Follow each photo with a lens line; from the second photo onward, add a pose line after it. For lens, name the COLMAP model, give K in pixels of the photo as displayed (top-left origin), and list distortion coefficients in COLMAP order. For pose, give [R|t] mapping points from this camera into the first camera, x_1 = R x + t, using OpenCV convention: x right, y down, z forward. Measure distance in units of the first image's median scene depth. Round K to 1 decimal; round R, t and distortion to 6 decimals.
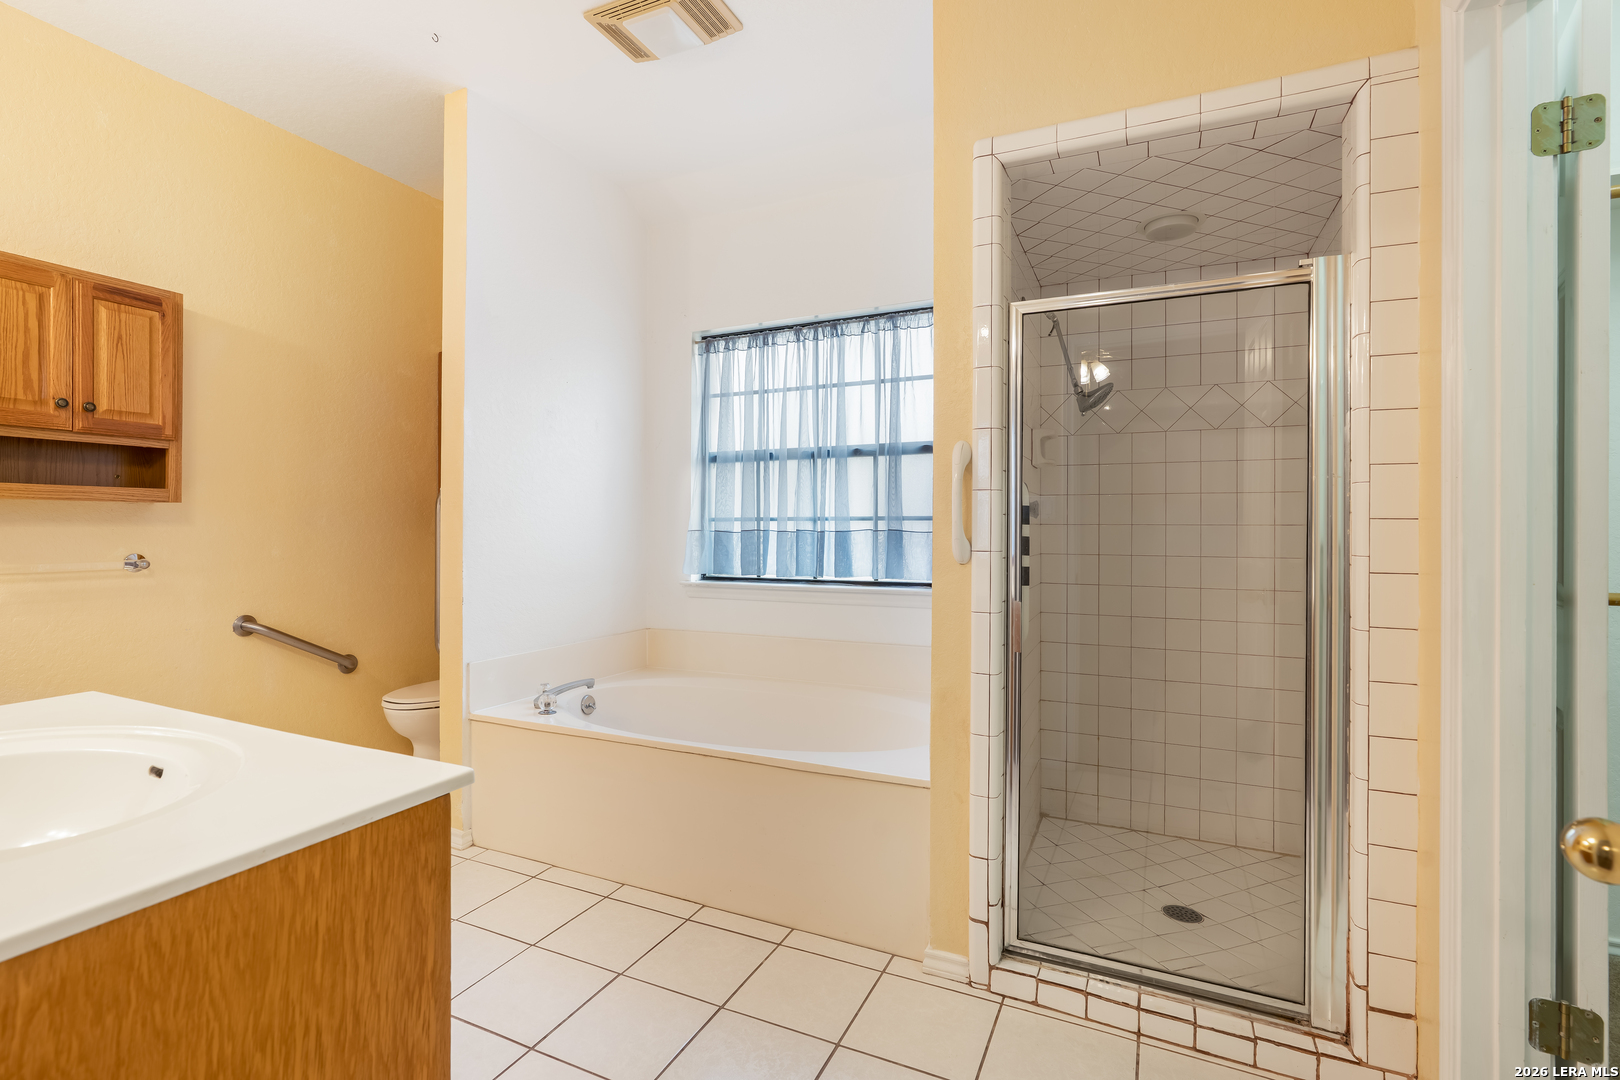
lens RADIAL K [[734.4, 0, 808.9], [0, 734.4, 533.3], [0, 0, 1]] dist [-0.027073, 0.008266]
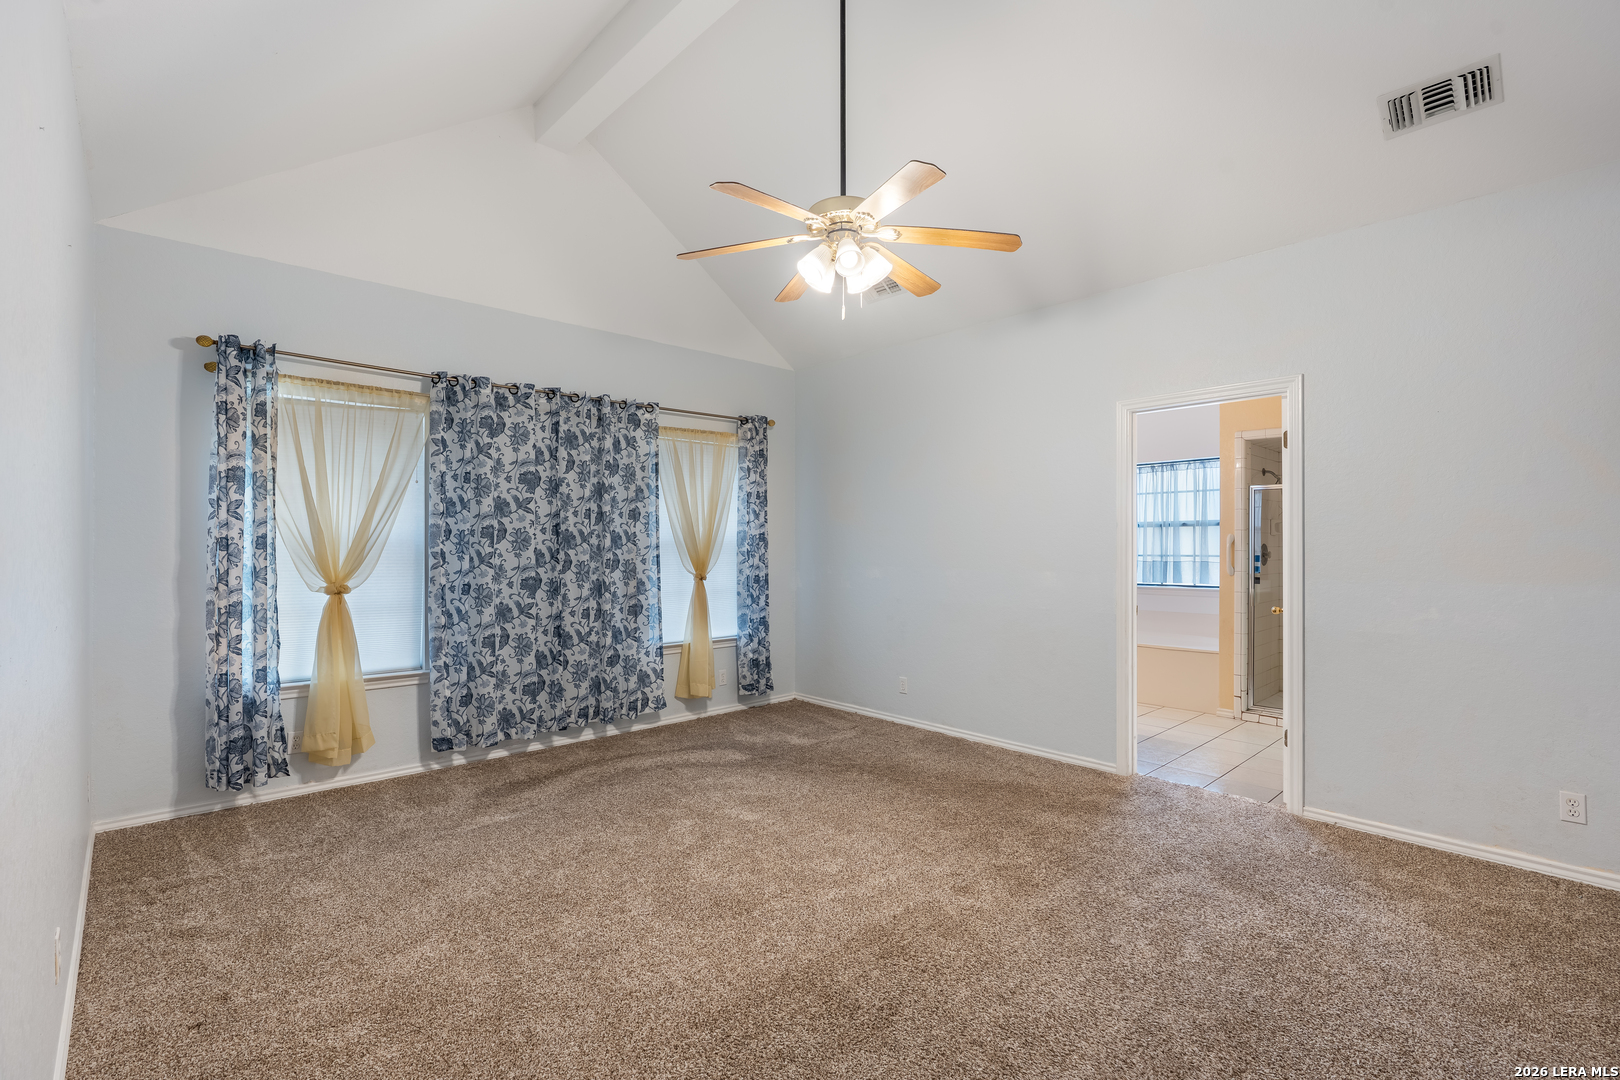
lens RADIAL K [[734.4, 0, 816.8], [0, 734.4, 548.7], [0, 0, 1]] dist [-0.027073, 0.008266]
pose [[0.933316, -0.002949, -0.359043, -0.167736], [0.000375, 0.999974, -0.007237, -0.025220], [0.359055, 0.006620, 0.933293, -1.337220]]
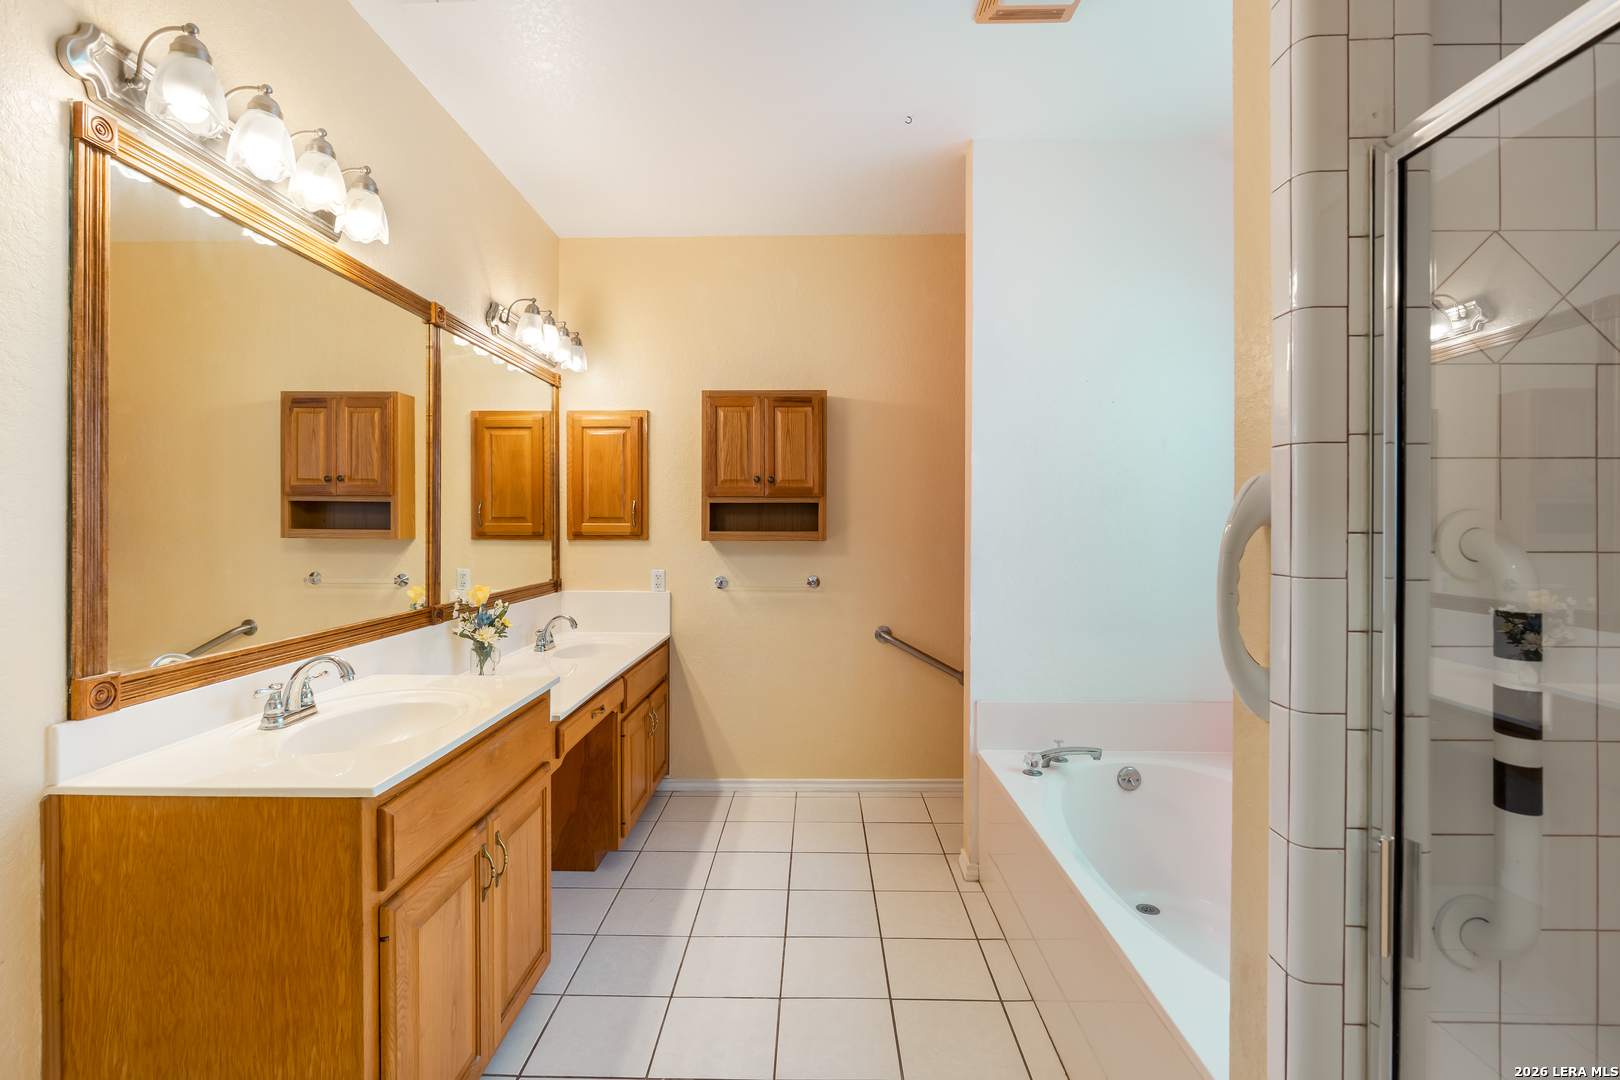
lens RADIAL K [[734.4, 0, 808.7], [0, 734.4, 530.1], [0, 0, 1]] dist [-0.027073, 0.008266]
pose [[0.420451, 0.000801, -0.907315, 0.565716], [-0.008256, 0.999962, -0.002944, -0.086830], [0.907278, 0.008729, 0.420441, 0.559233]]
